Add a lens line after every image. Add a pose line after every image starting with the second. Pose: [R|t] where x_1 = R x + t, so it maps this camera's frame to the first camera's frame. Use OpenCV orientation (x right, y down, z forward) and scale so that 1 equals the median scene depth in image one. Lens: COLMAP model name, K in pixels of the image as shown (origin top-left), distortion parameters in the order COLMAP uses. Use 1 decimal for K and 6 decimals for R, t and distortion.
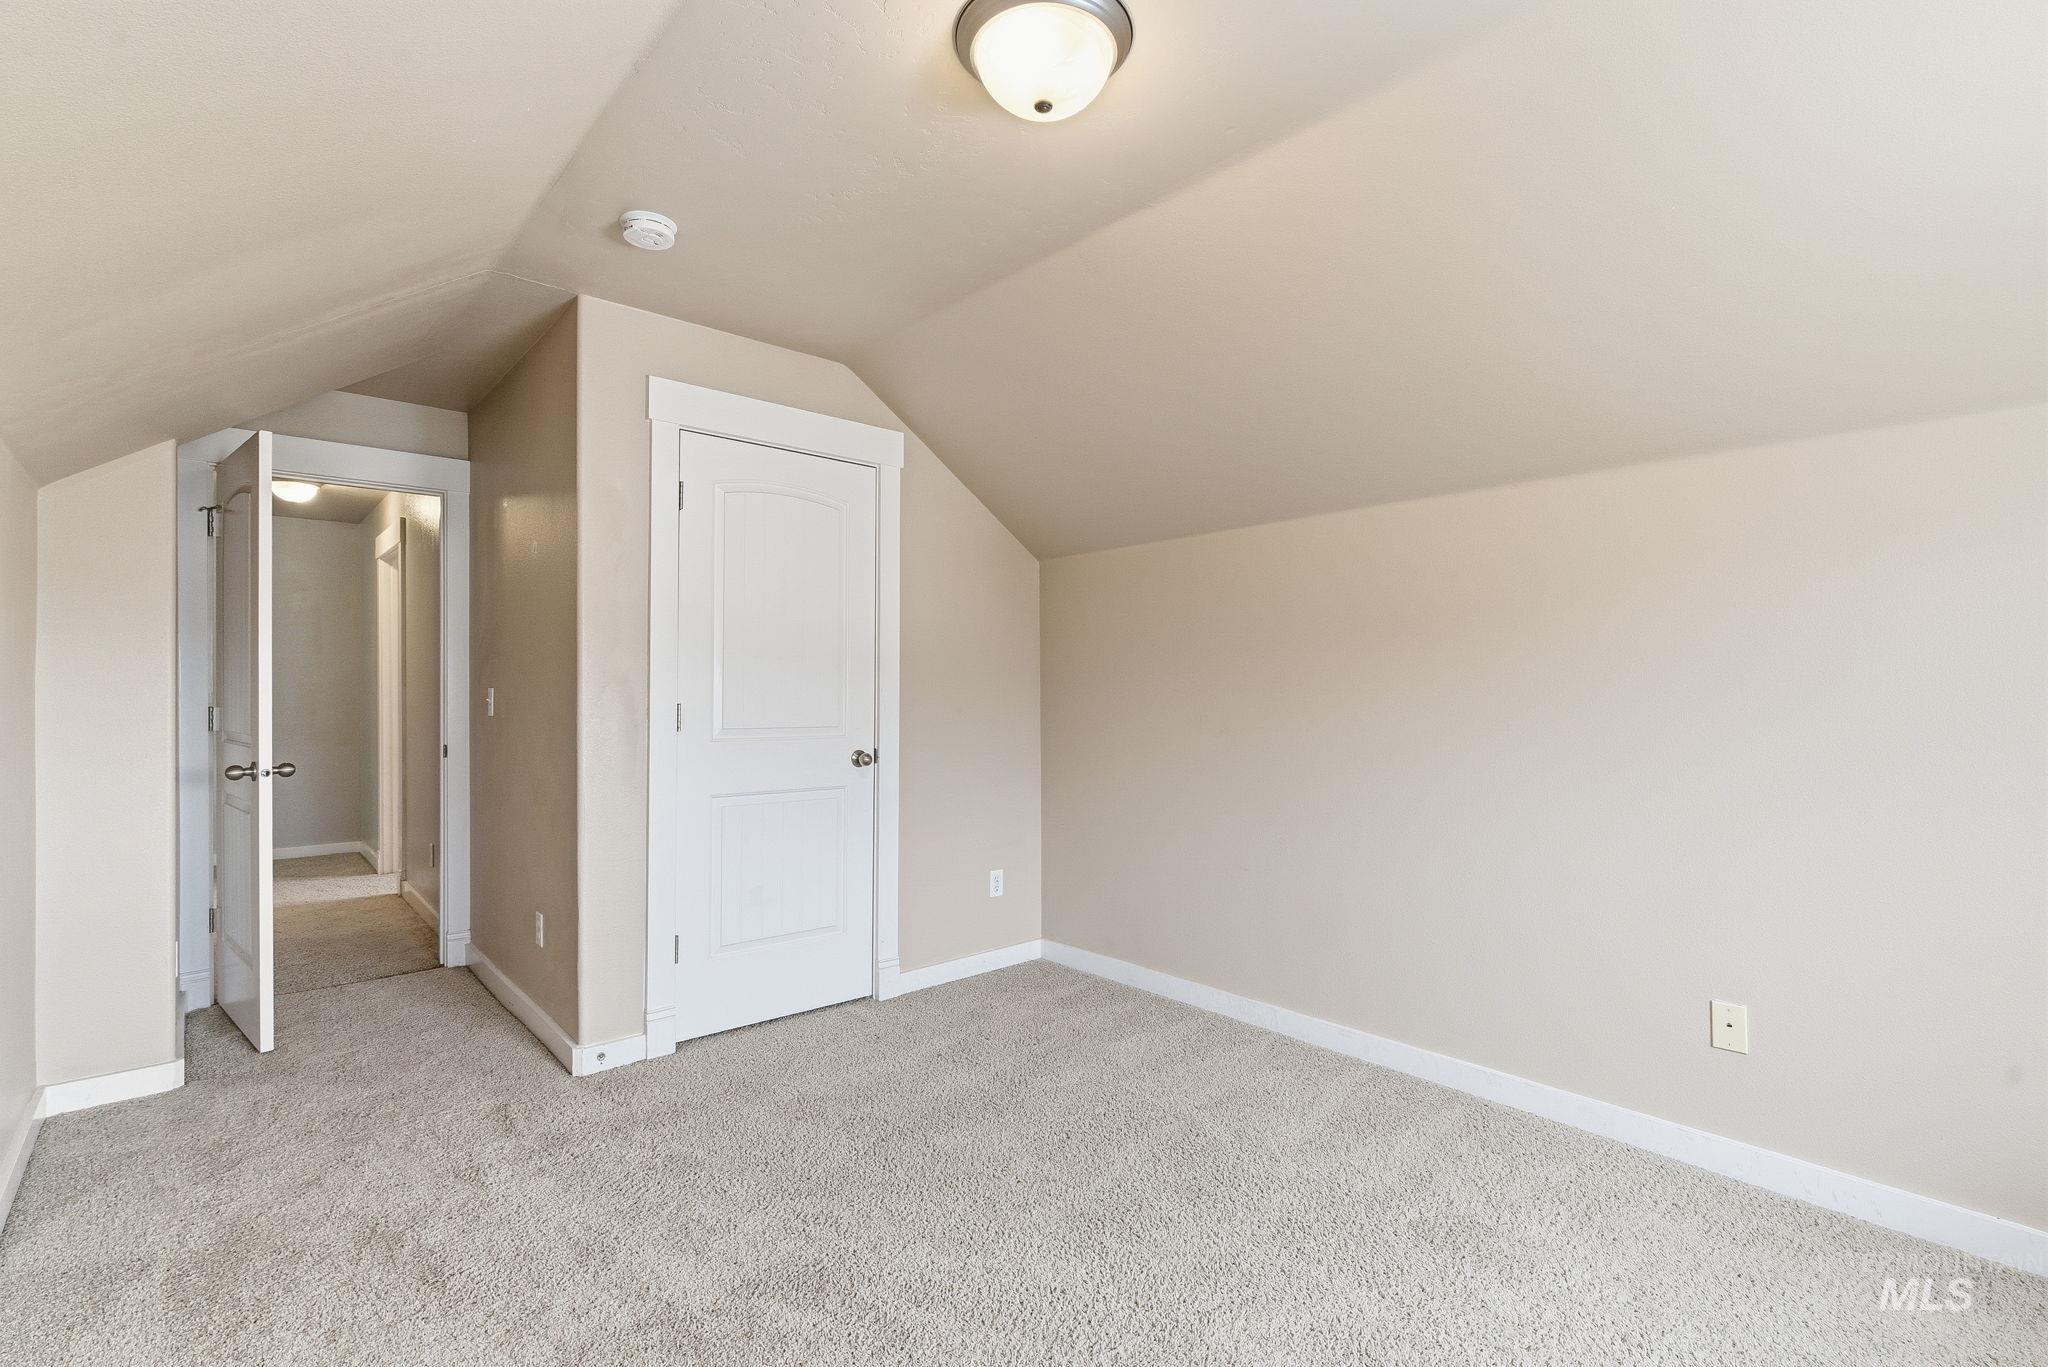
lens RADIAL K [[935.2, 0, 1010.9], [0, 935.2, 694.4], [0, 0, 1]] dist [0.004395, -0.002130]
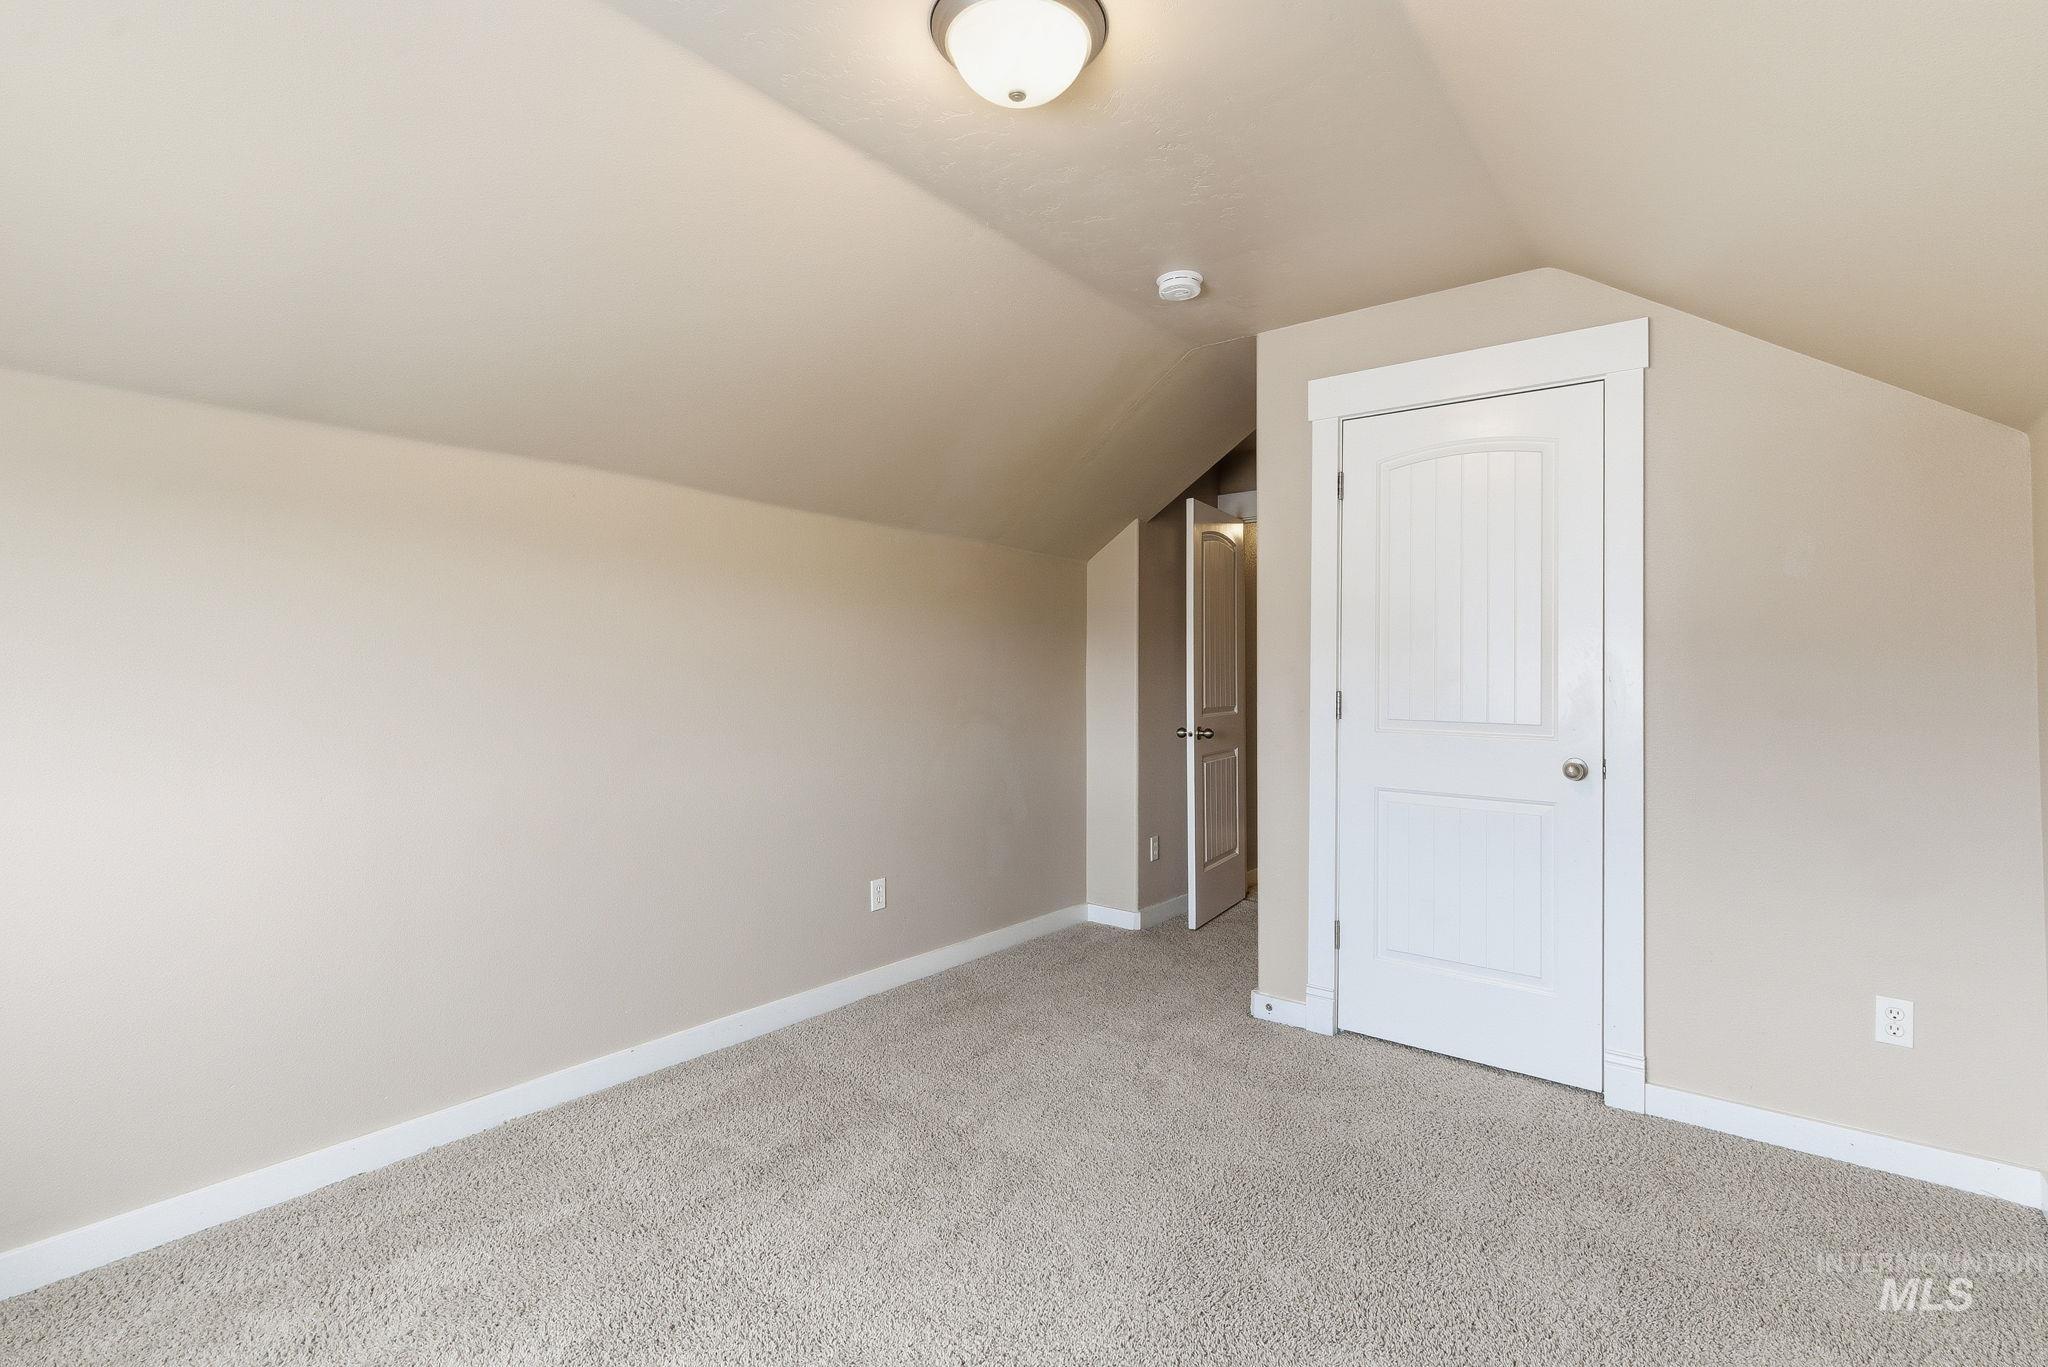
lens RADIAL K [[935.2, 0, 1010.9], [0, 935.2, 669.3], [0, 0, 1]] dist [0.004395, -0.002130]
pose [[0.182096, -0.004352, -0.983271, 0.557902], [-0.008360, 0.999947, -0.005974, -0.005087], [0.983245, 0.009308, 0.182050, 0.456368]]
